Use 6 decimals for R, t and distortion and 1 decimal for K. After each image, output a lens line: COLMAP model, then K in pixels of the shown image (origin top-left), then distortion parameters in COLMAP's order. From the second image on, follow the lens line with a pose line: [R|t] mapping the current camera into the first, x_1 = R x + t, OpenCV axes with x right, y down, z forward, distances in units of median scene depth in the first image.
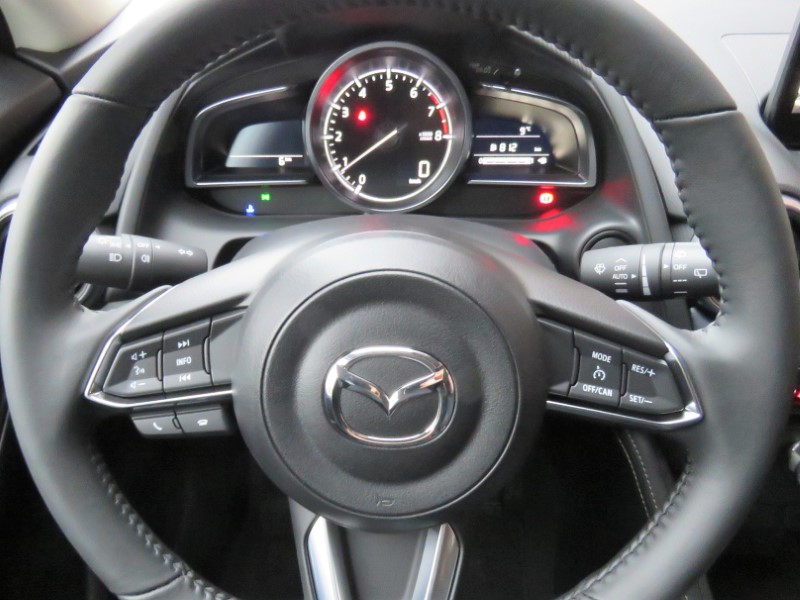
lens RADIAL K [[580.4, 0, 400.0], [0, 580.4, 300.0], [0, 0, 1]] dist [-0.007542, -0.001348]
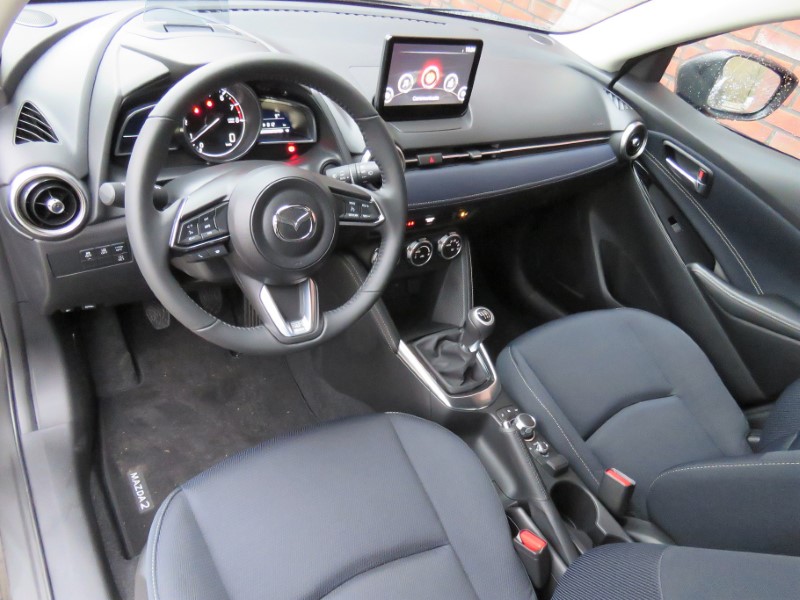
lens RADIAL K [[580.4, 0, 400.0], [0, 580.4, 300.0], [0, 0, 1]] dist [-0.007542, -0.001348]
pose [[0.787144, -0.215719, 0.577815, -0.842428], [0.167831, 0.976404, 0.135895, 0.148578], [-0.593496, -0.009994, 0.804775, -0.994915]]
